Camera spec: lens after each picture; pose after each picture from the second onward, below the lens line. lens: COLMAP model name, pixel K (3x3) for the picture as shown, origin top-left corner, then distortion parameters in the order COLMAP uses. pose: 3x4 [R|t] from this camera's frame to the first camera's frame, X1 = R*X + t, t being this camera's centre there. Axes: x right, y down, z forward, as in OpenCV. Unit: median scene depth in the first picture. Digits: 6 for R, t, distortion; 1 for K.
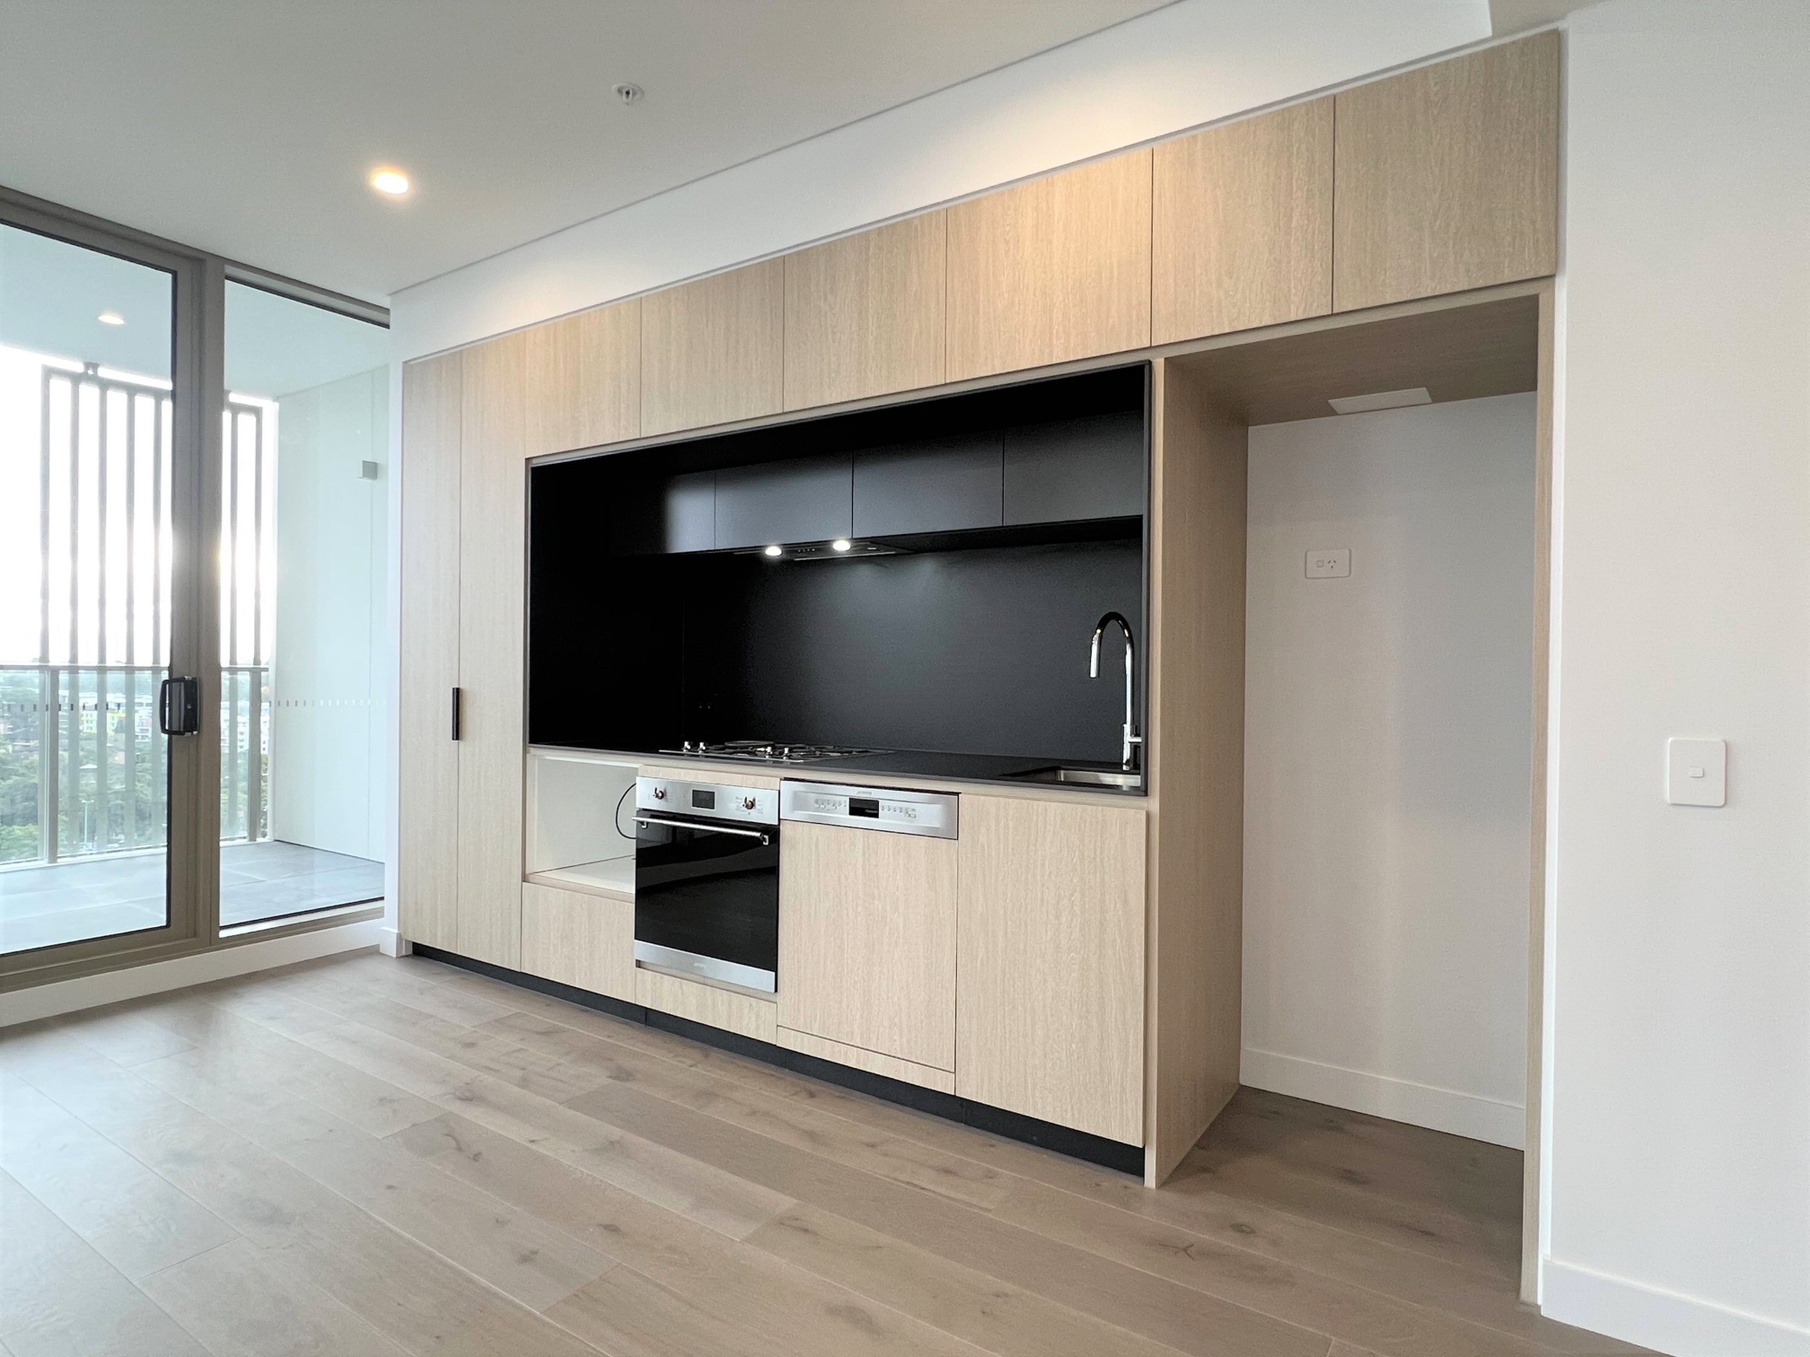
lens RADIAL K [[948.3, 0, 905.0], [0, 948.3, 678.5], [0, 0, 1]] dist [-0.002764, -0.000542]
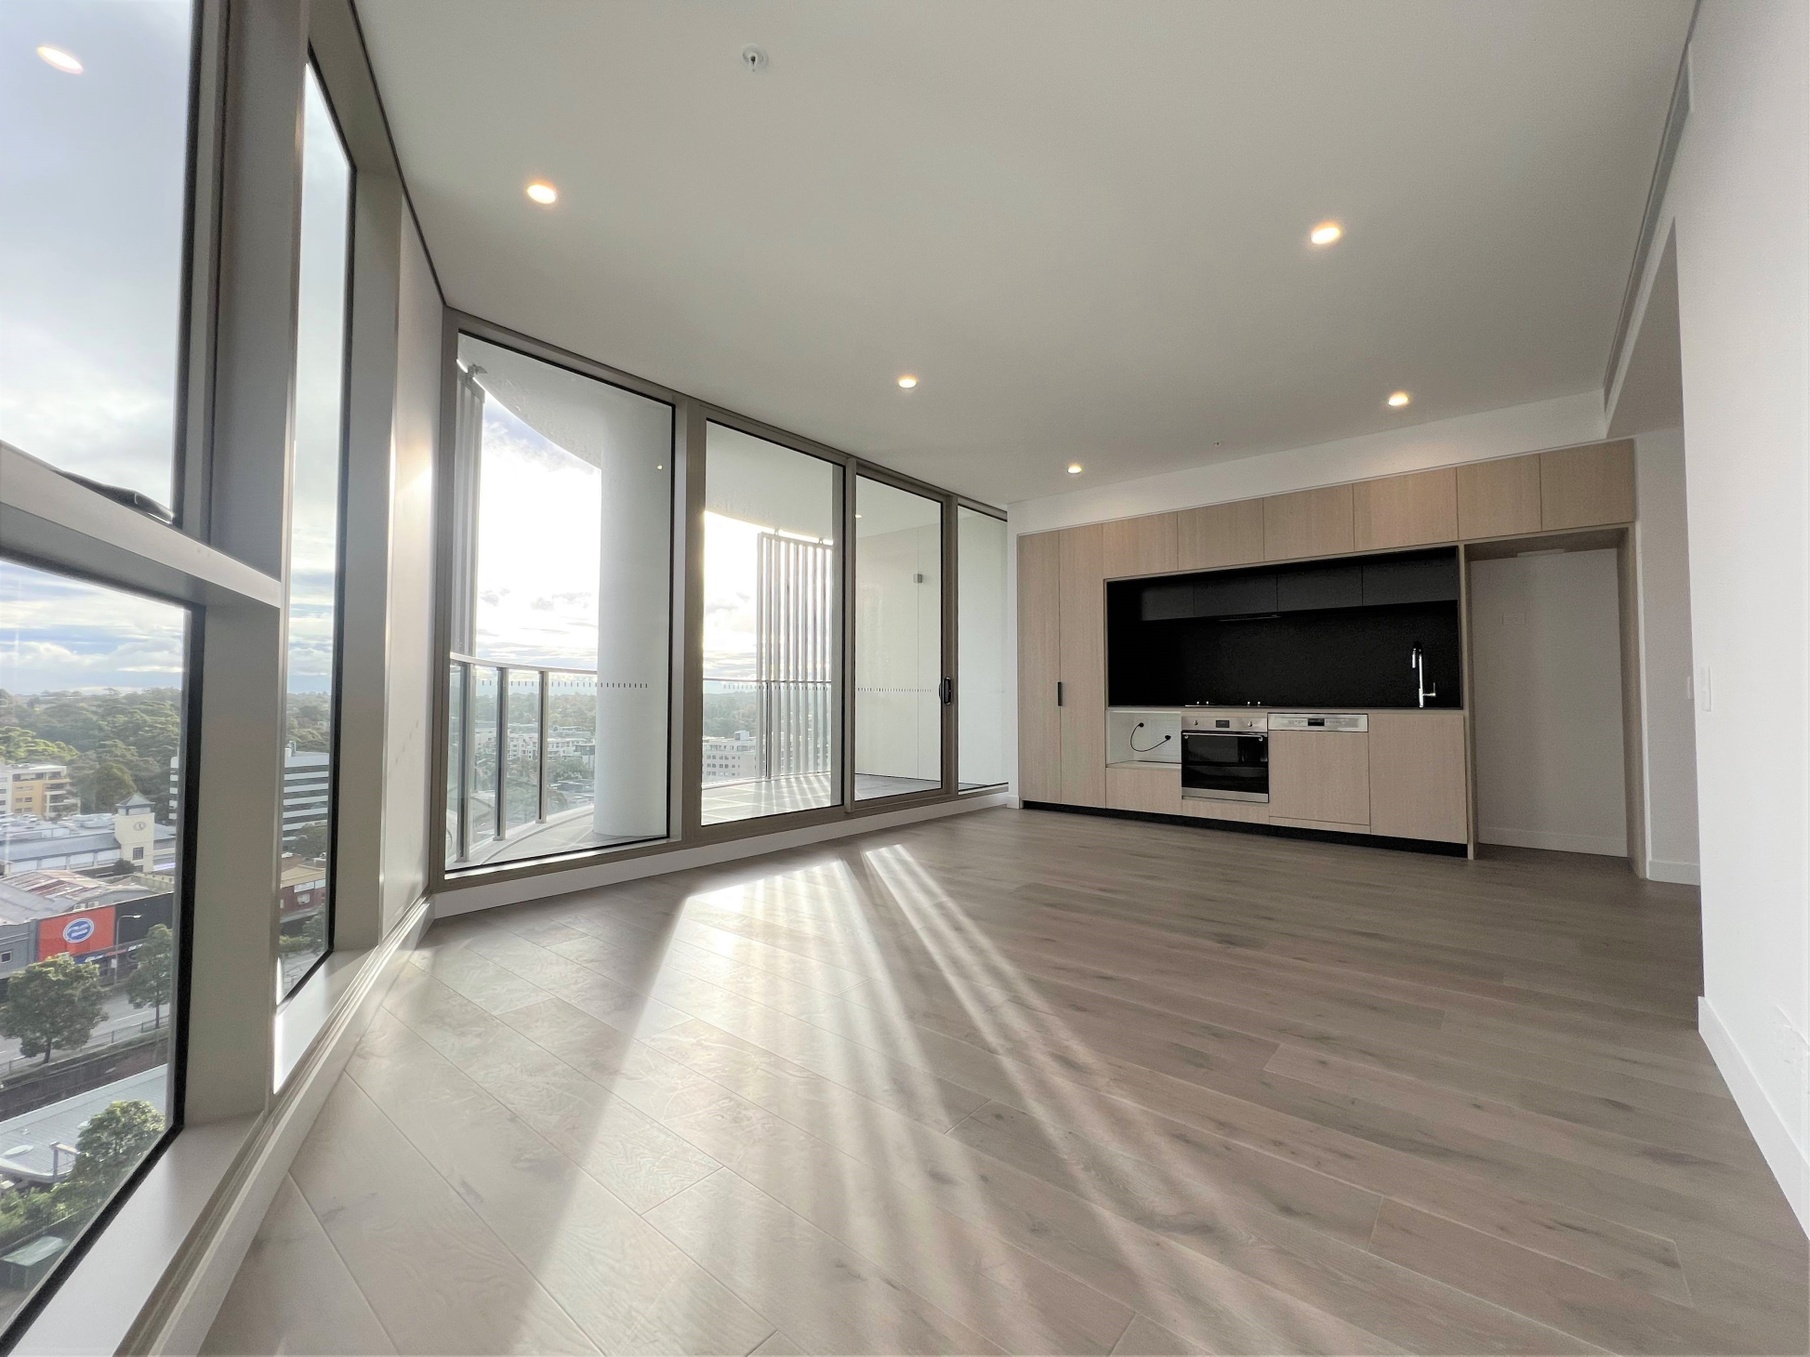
lens RADIAL K [[728.7, 0, 896.9], [0, 728.7, 672.8], [0, 0, 1]] dist [-0.002054, -0.000076]
pose [[0.990248, -0.019368, -0.137962, -0.768127], [0.014351, 0.999202, -0.037273, 0.055907], [0.138574, 0.034930, 0.989736, -0.920084]]
